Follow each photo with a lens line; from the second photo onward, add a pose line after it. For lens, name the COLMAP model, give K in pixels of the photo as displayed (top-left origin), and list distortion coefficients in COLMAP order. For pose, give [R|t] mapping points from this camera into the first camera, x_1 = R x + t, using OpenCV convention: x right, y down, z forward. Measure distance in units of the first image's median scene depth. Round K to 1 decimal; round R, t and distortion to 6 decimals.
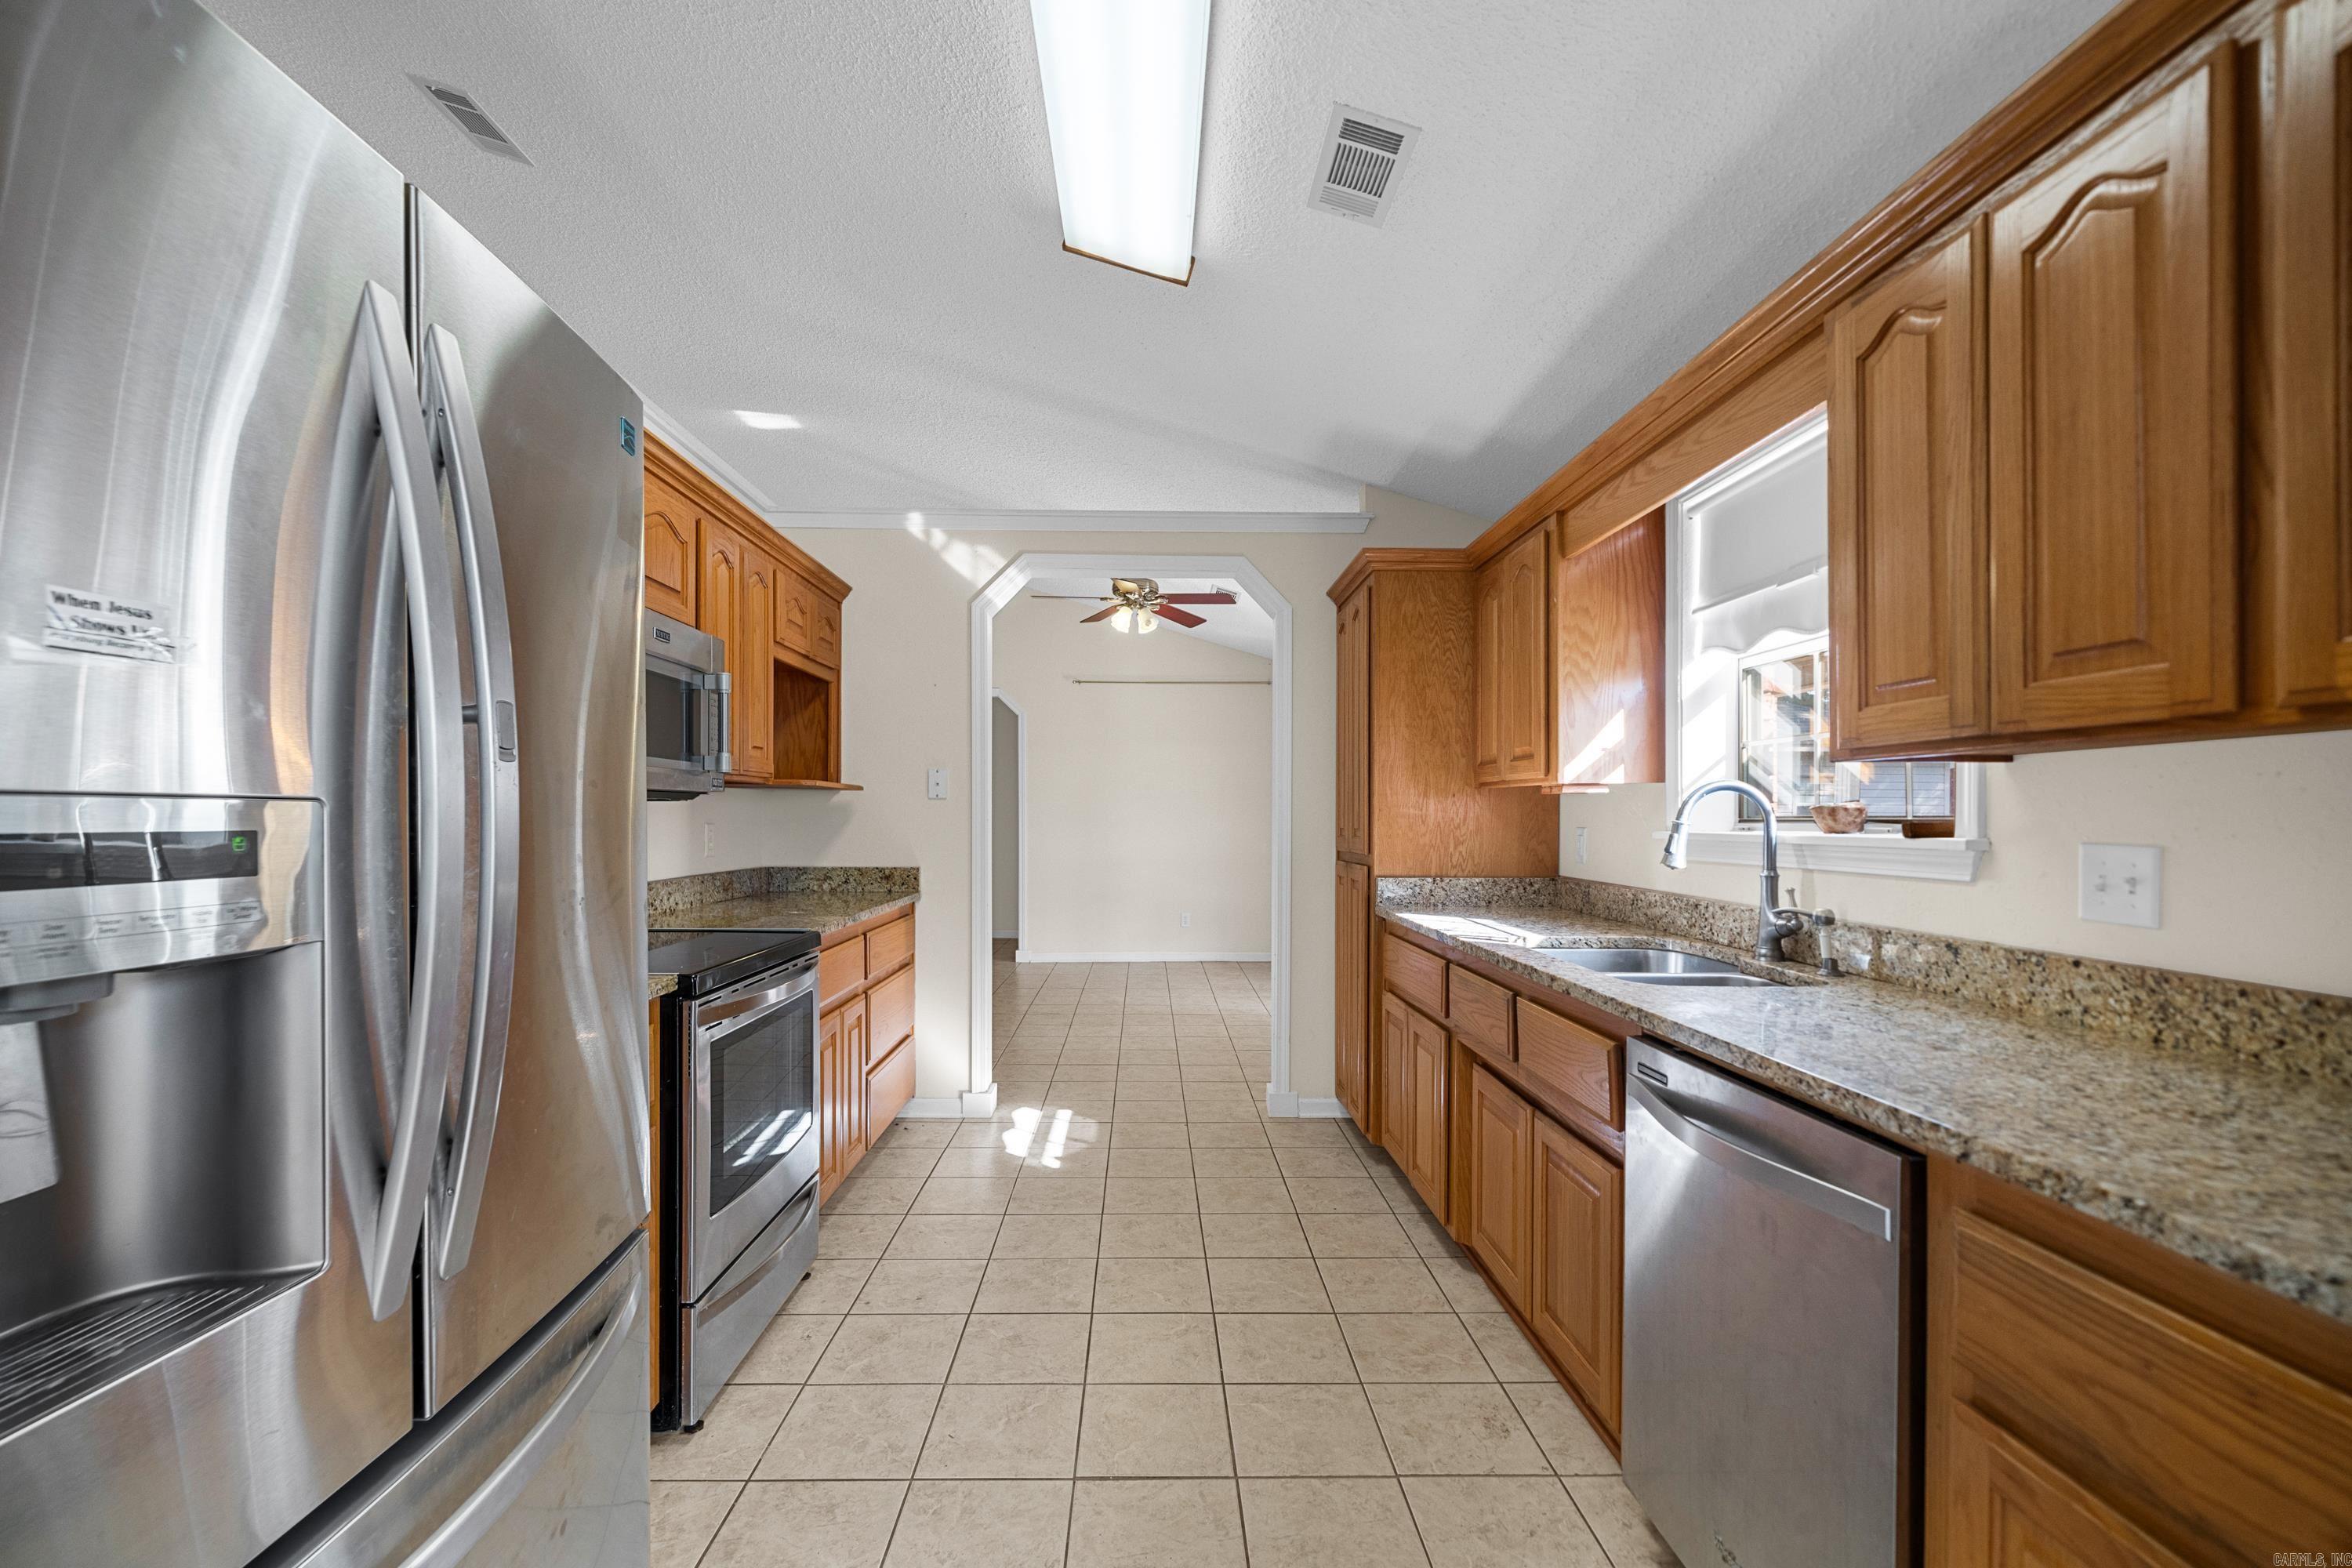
lens RADIAL K [[988.7, 0, 1169.0], [0, 988.7, 815.6], [0, 0, 1]] dist [-0.001458, 0.000293]
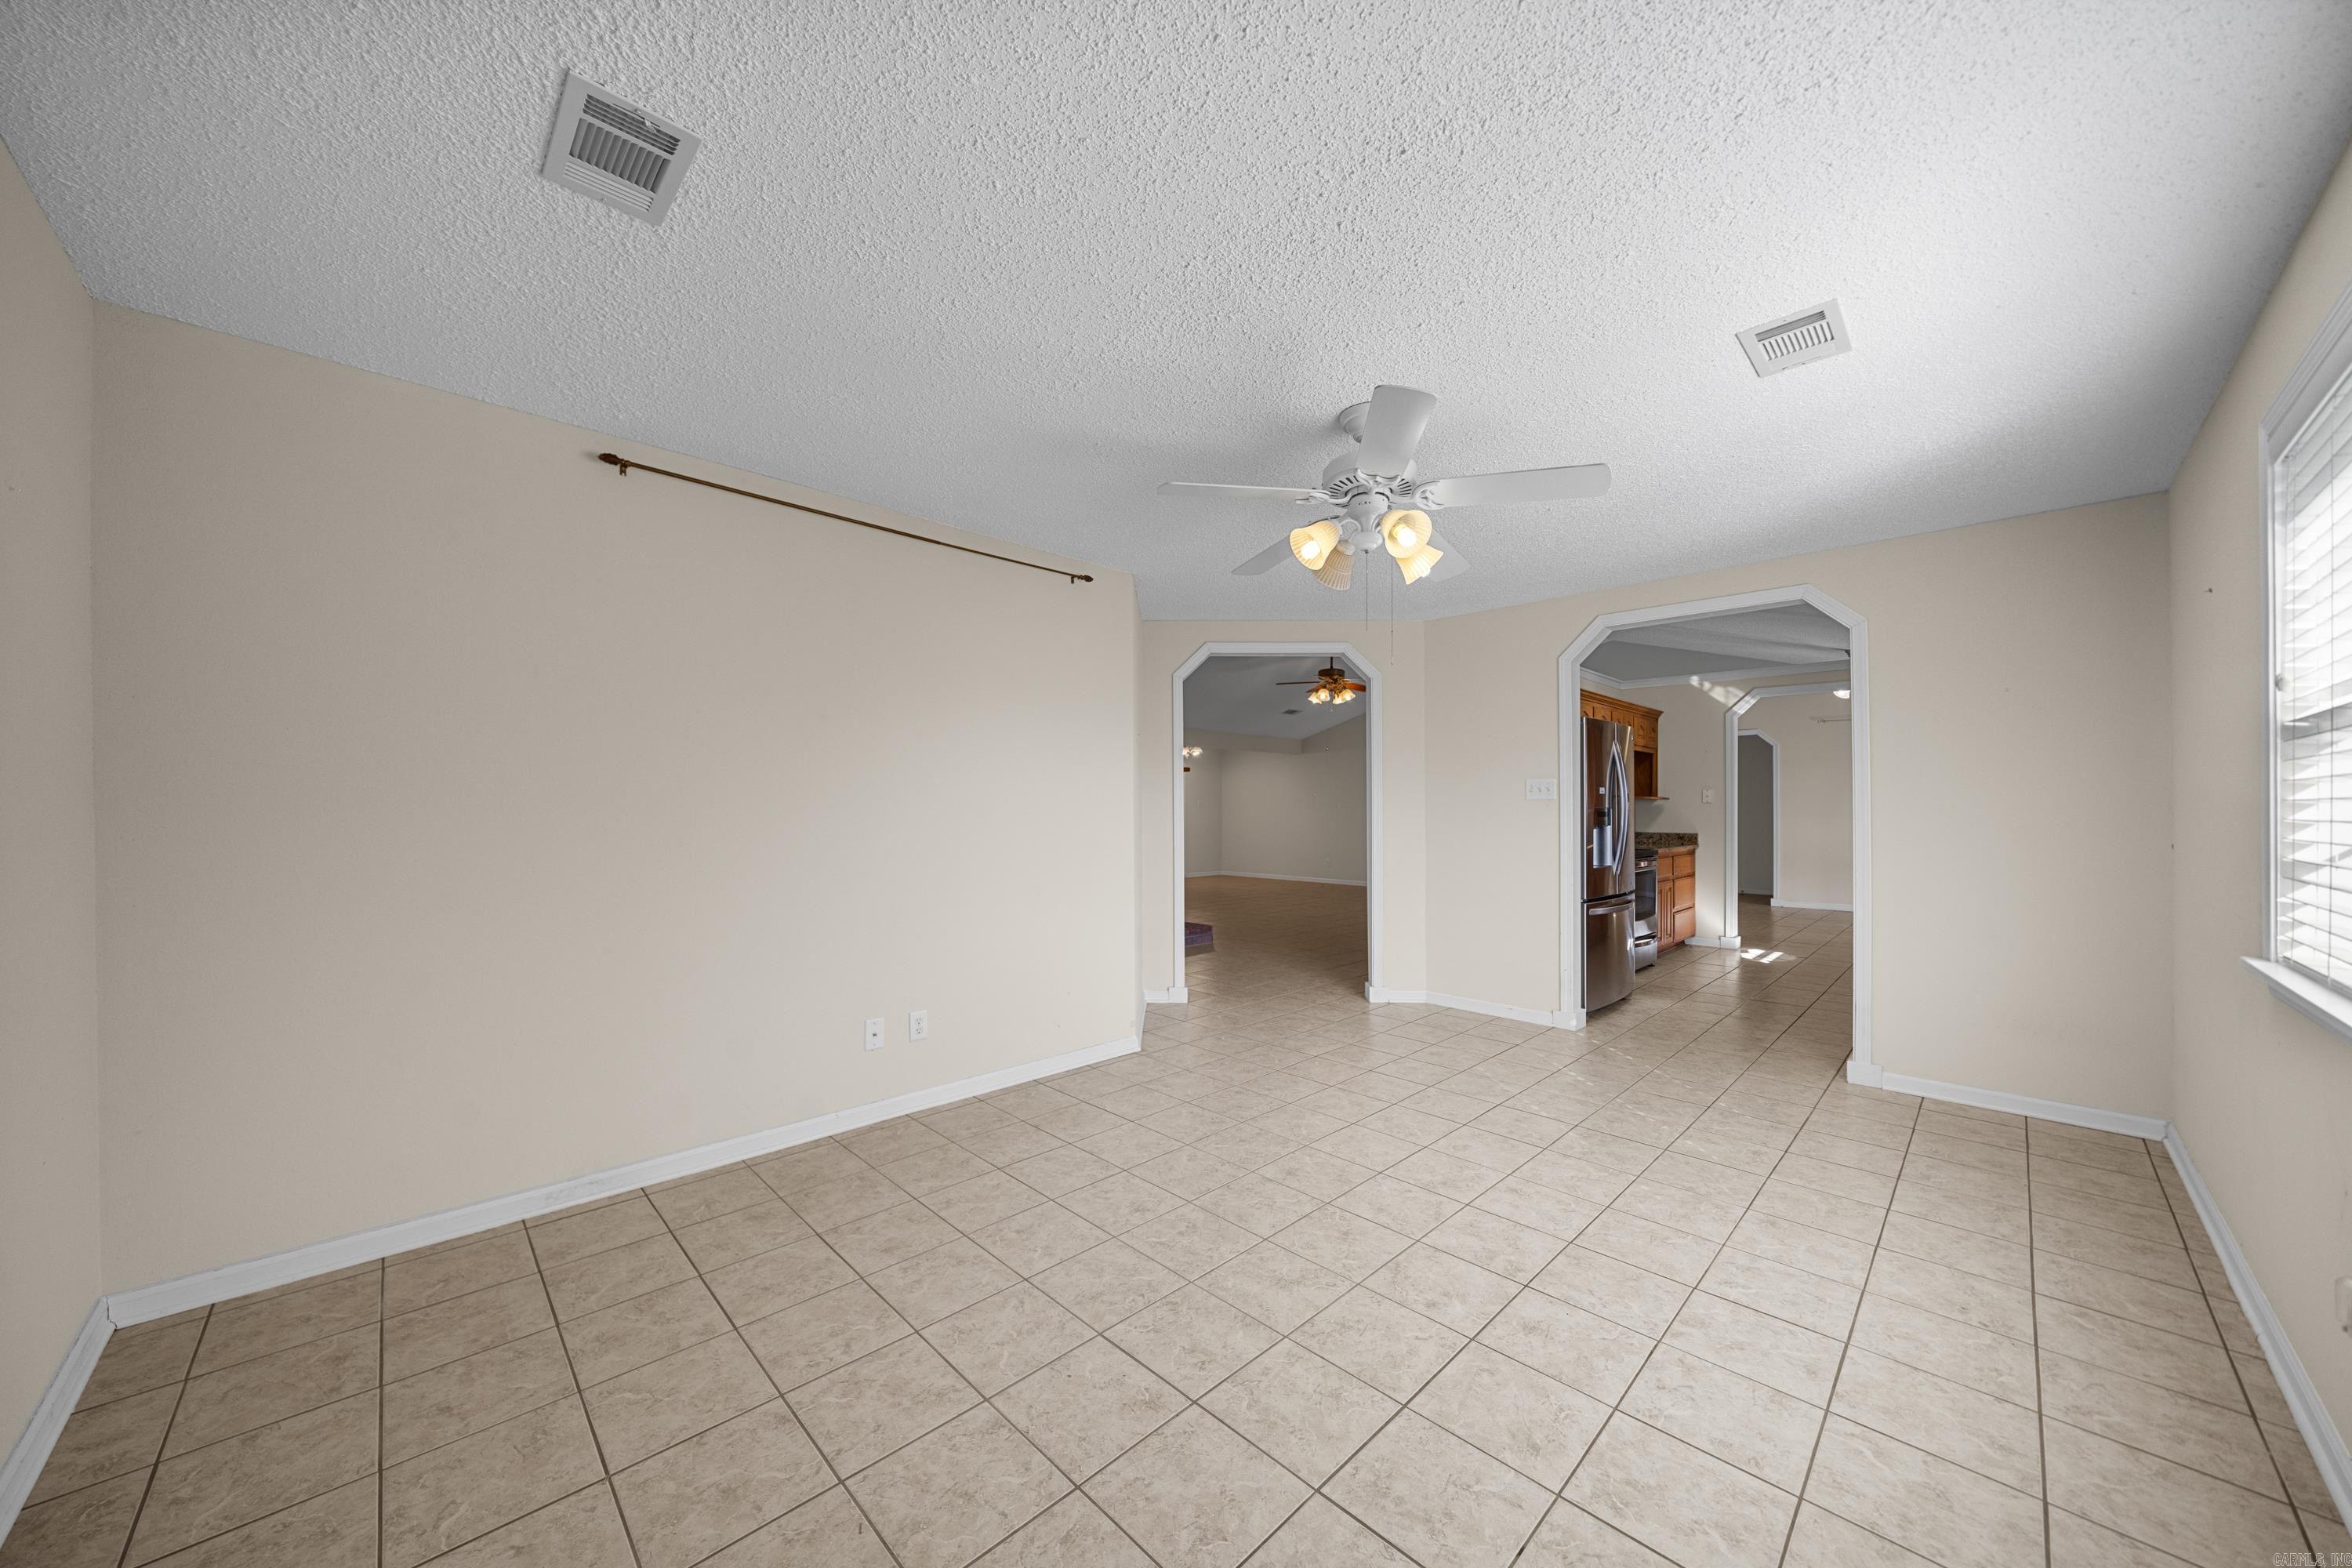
lens RADIAL K [[816.2, 0, 1133.3], [0, 816.2, 811.8], [0, 0, 1]] dist [-0.003237, 0.000034]
pose [[0.660981, -0.001651, -0.750401, 0.432331], [-0.000164, 0.999997, -0.002345, 0.011053], [0.750403, 0.001673, 0.660979, -1.768247]]
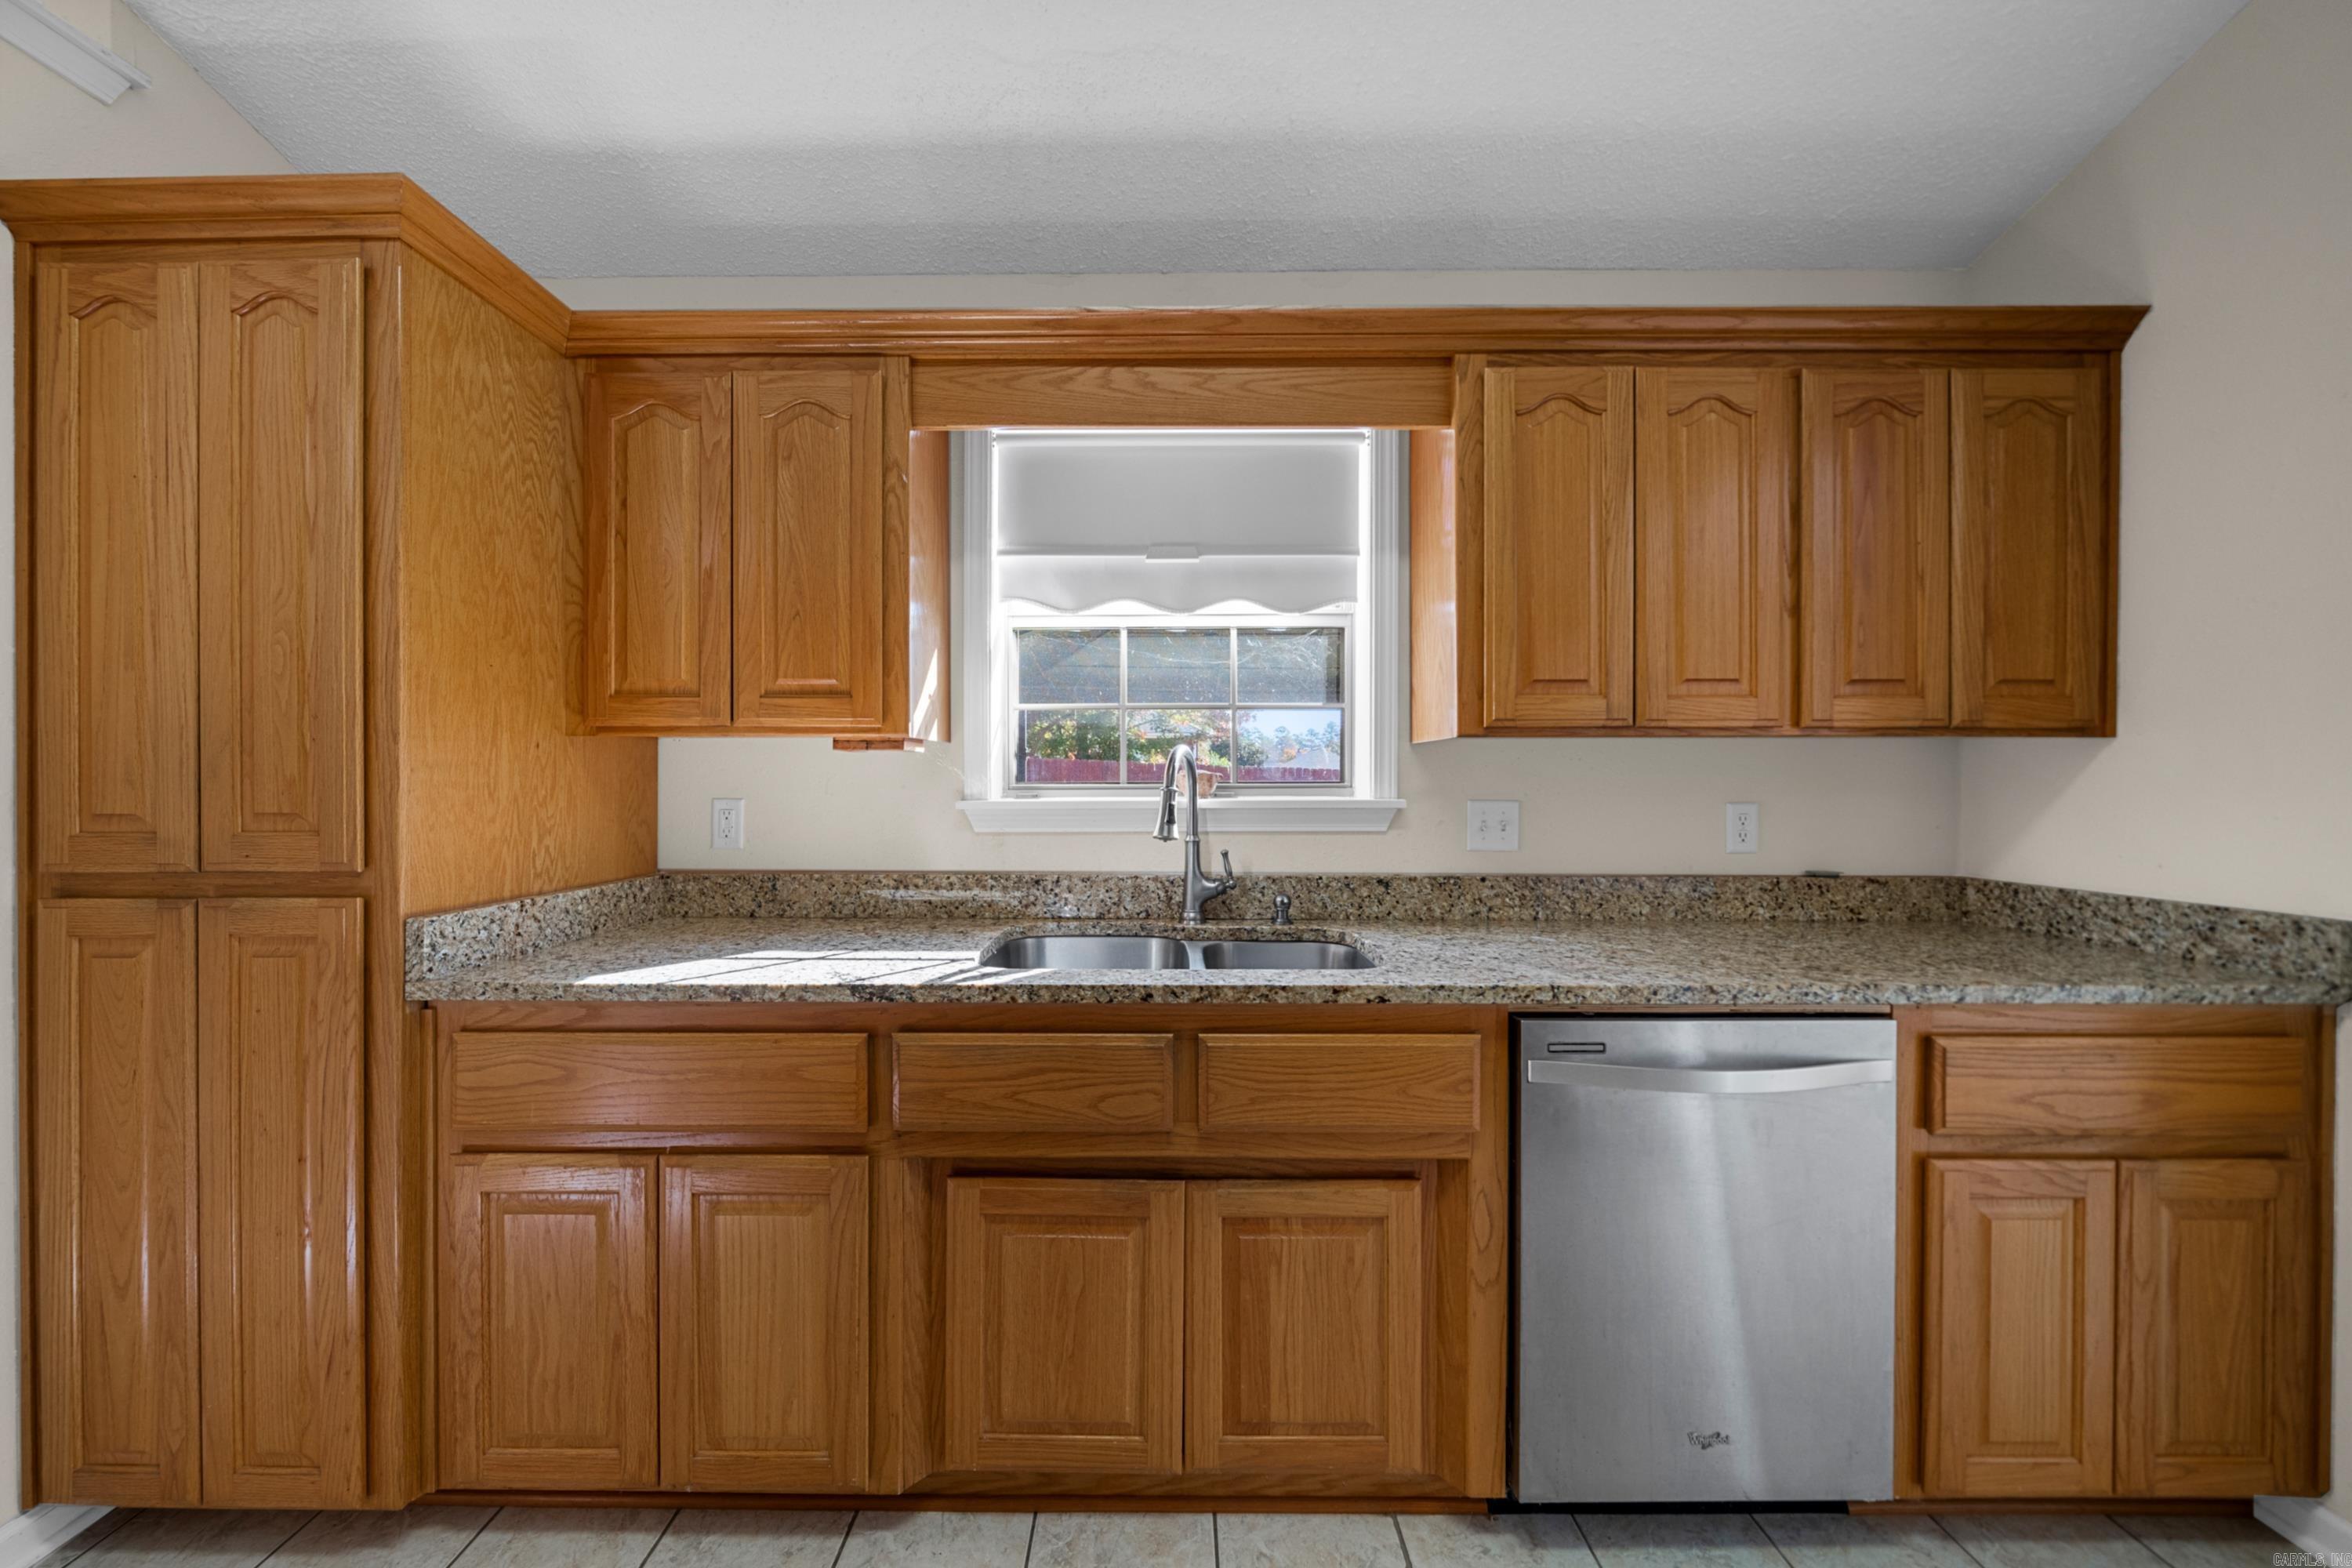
lens RADIAL K [[798.6, 0, 1176.0], [0, 798.6, 784.0], [0, 0, 1]] dist [-0.004830, 0.000028]
pose [[0.032308, -0.004559, 0.999468, -0.189204], [-0.000355, 0.999989, 0.004573, -0.001529], [-0.999478, -0.000503, 0.032306, 0.840615]]
